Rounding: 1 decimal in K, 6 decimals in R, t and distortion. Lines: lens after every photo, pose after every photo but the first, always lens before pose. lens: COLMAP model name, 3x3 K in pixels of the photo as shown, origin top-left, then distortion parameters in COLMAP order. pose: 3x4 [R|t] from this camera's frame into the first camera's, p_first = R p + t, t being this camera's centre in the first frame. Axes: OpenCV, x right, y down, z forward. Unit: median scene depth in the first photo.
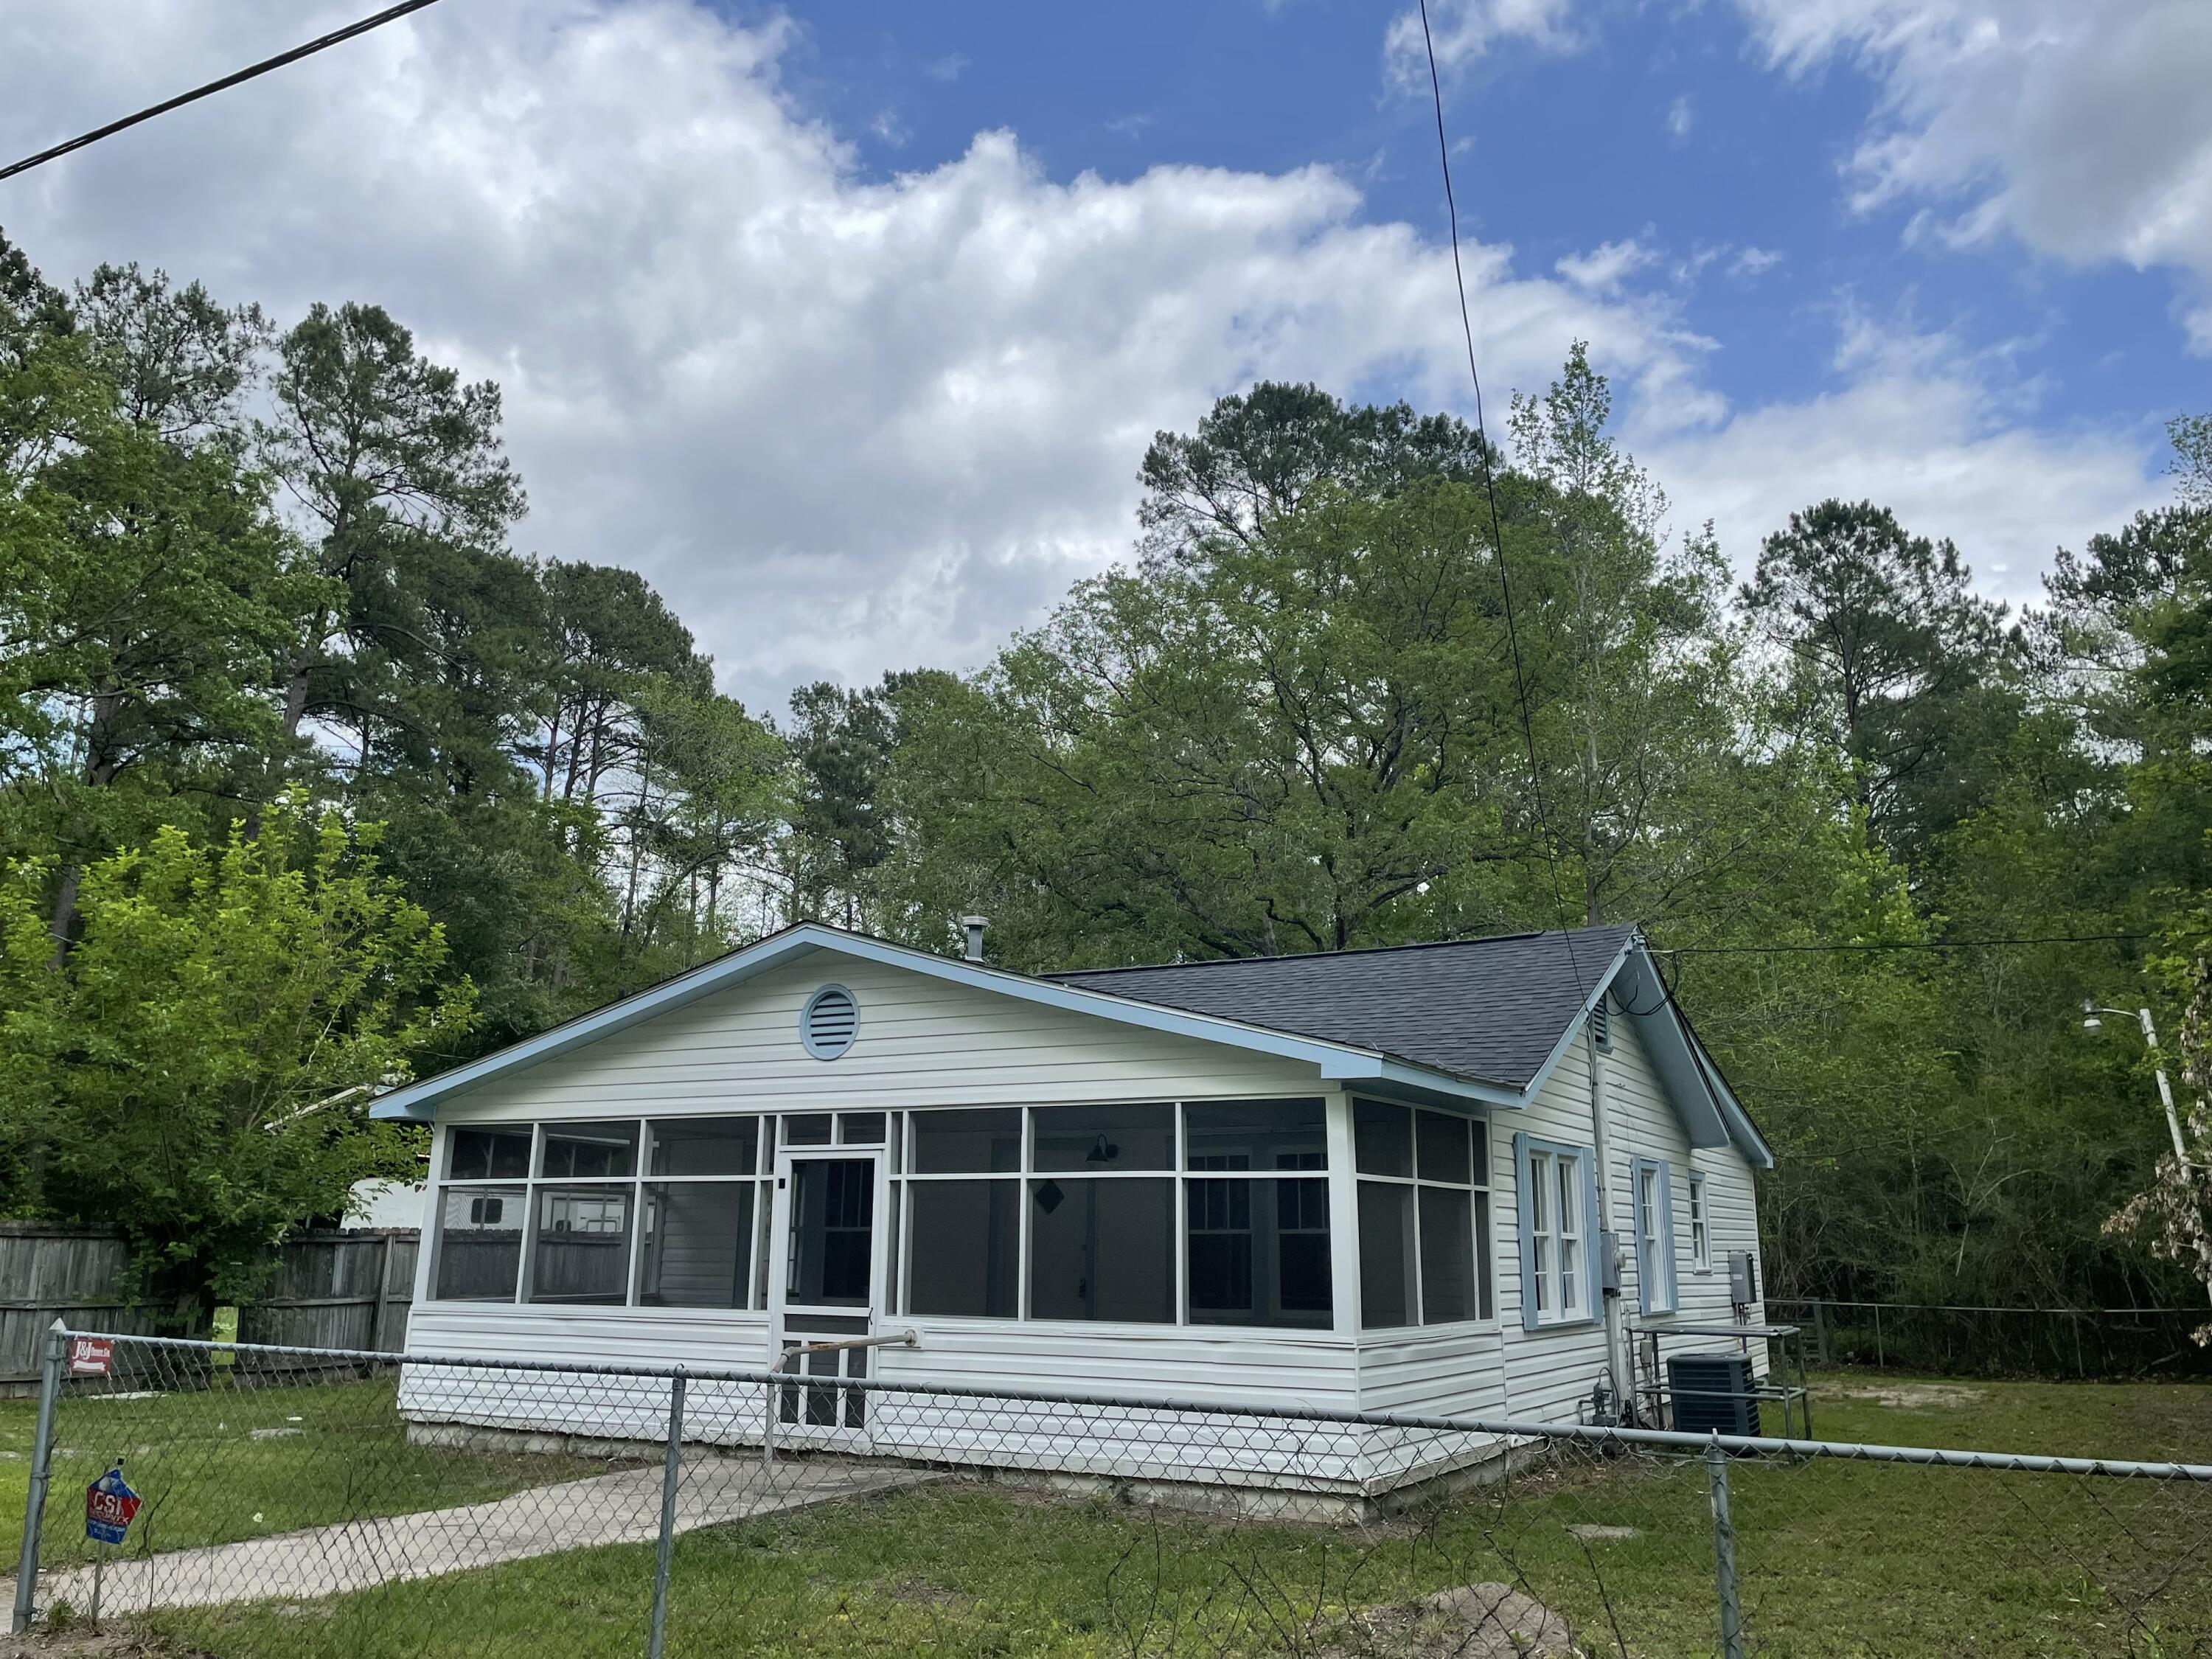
lens RADIAL K [[1747.8, 0, 1098.7], [0, 1747.8, 814.3], [0, 0, 1]] dist [0.058870, 0.001110]
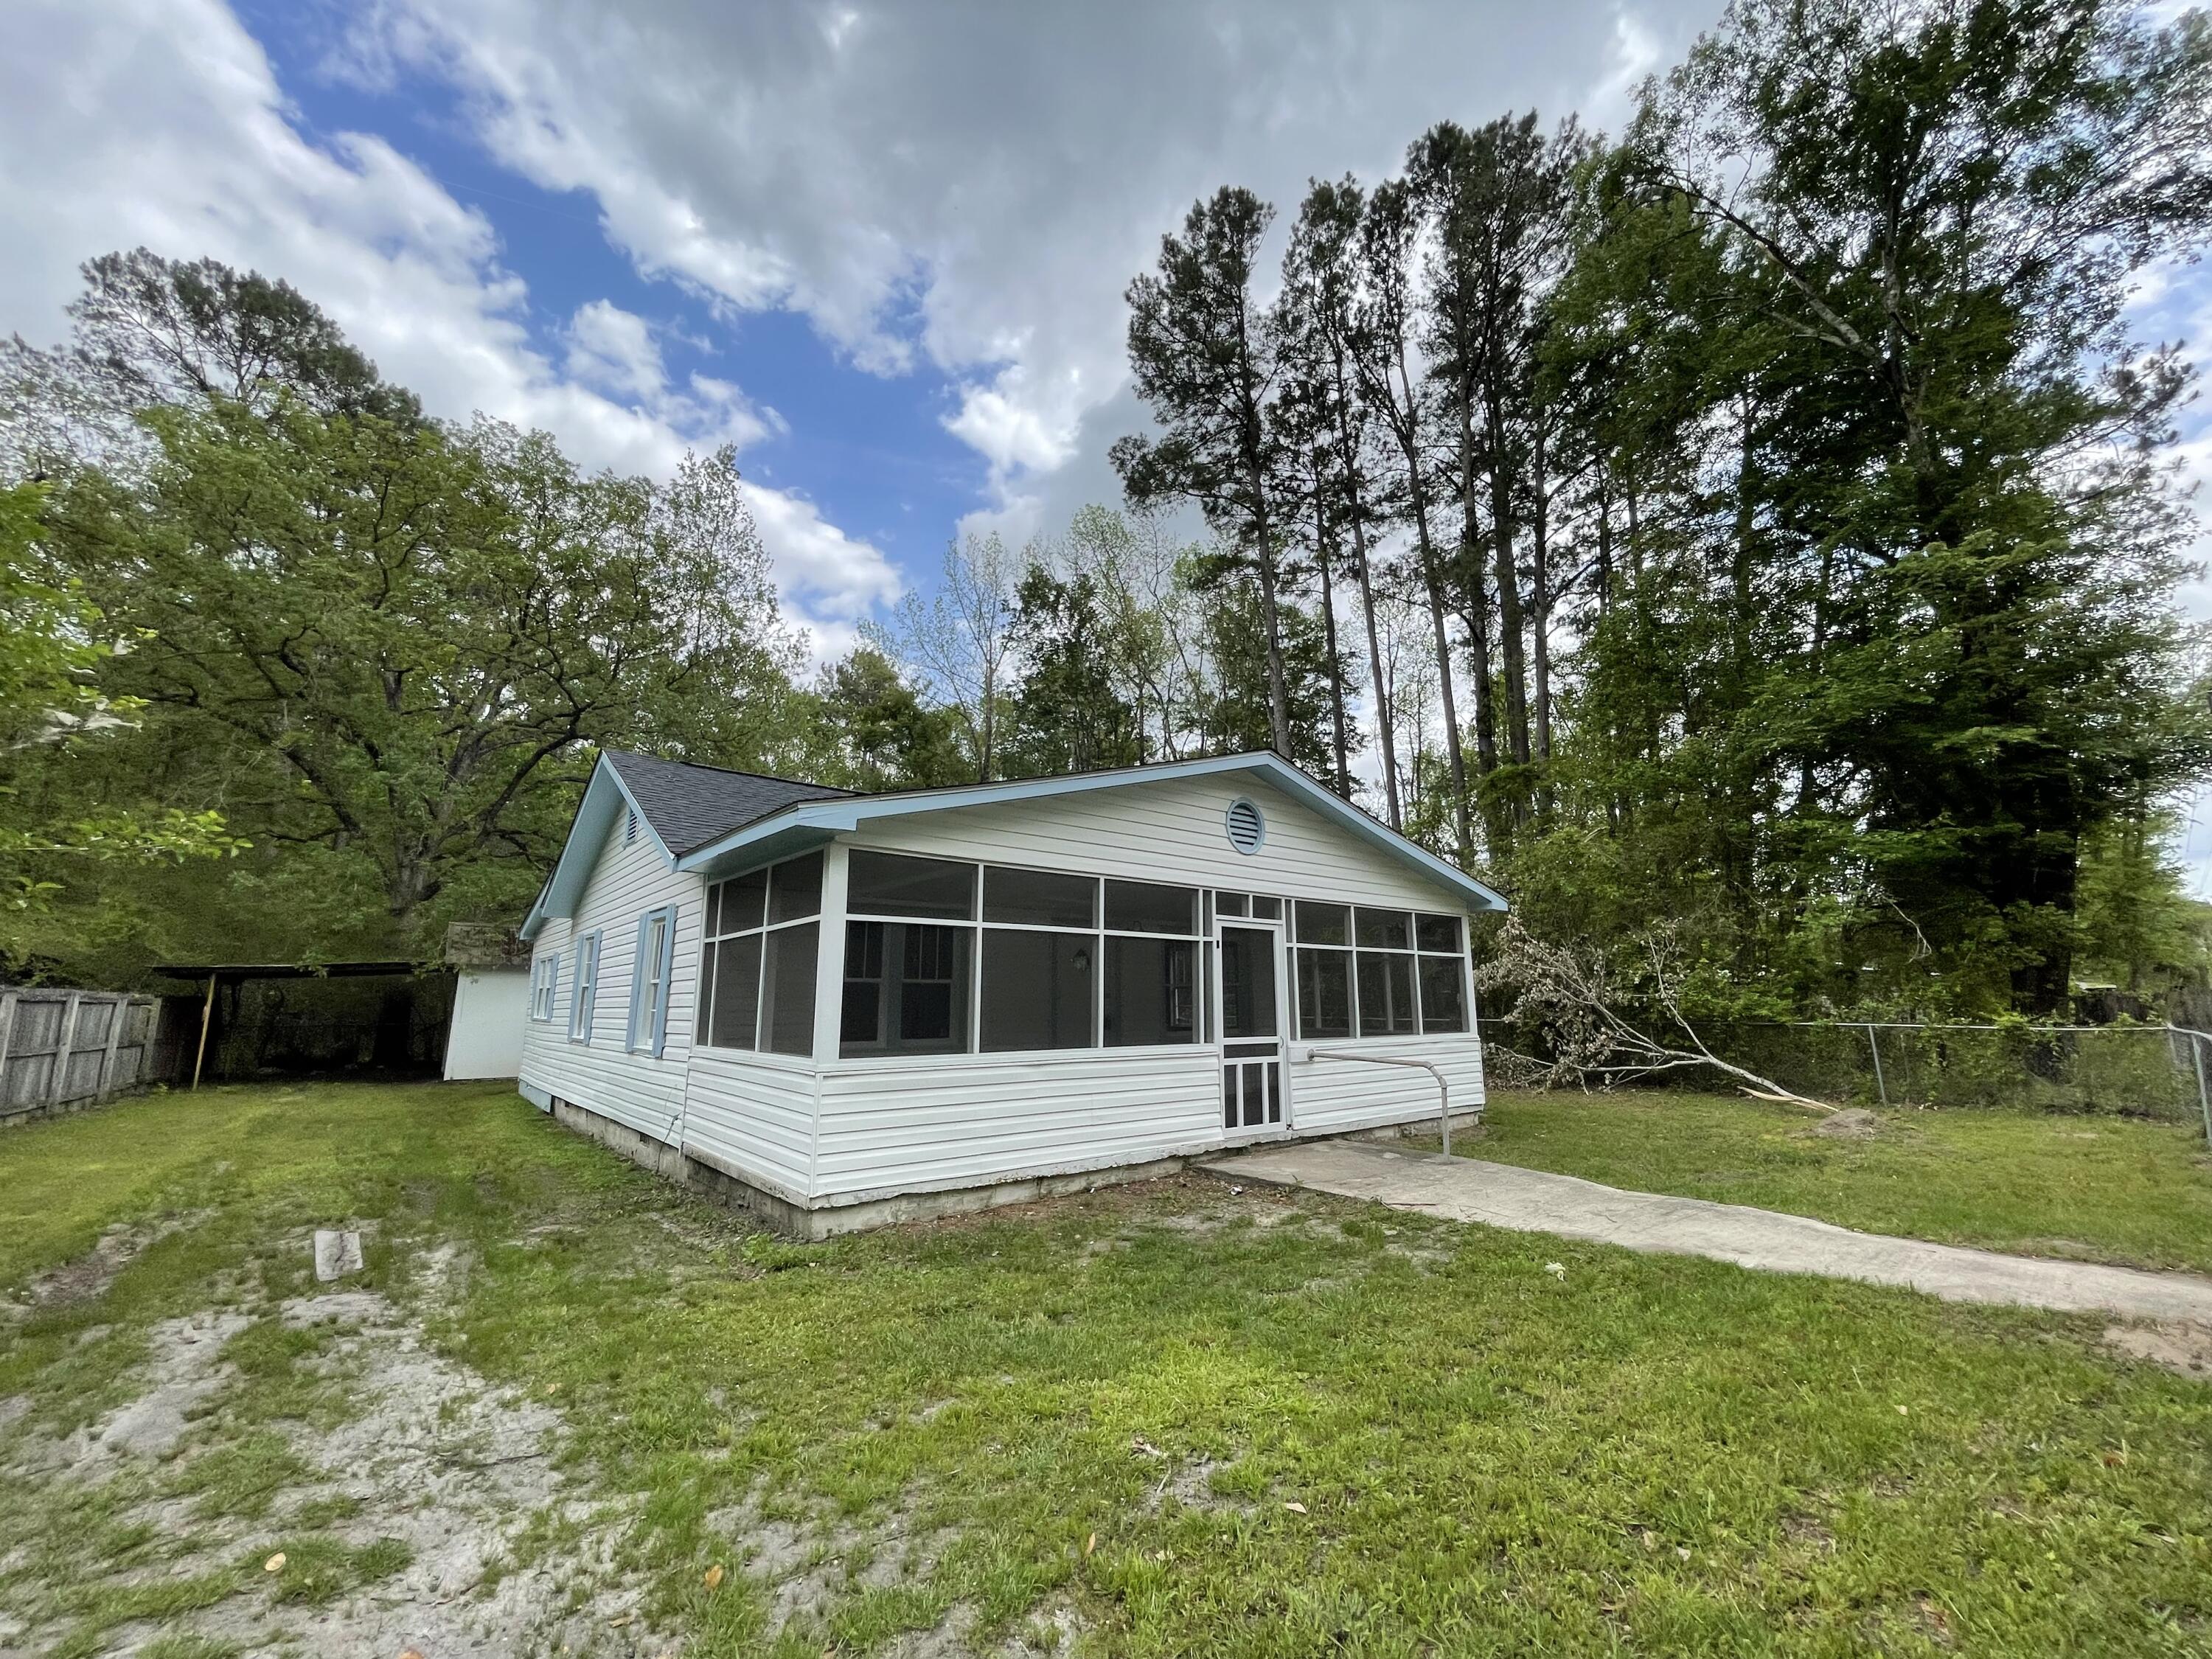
lens RADIAL K [[895.3, 0, 1108.0], [0, 895.3, 824.8], [0, 0, 1]] dist [-0.001855, -0.000473]
pose [[0.359724, 0.169416, 0.917549, -0.705915], [-0.214970, 0.971971, -0.095186, 0.177501], [-0.907957, -0.163004, 0.386061, 0.724732]]
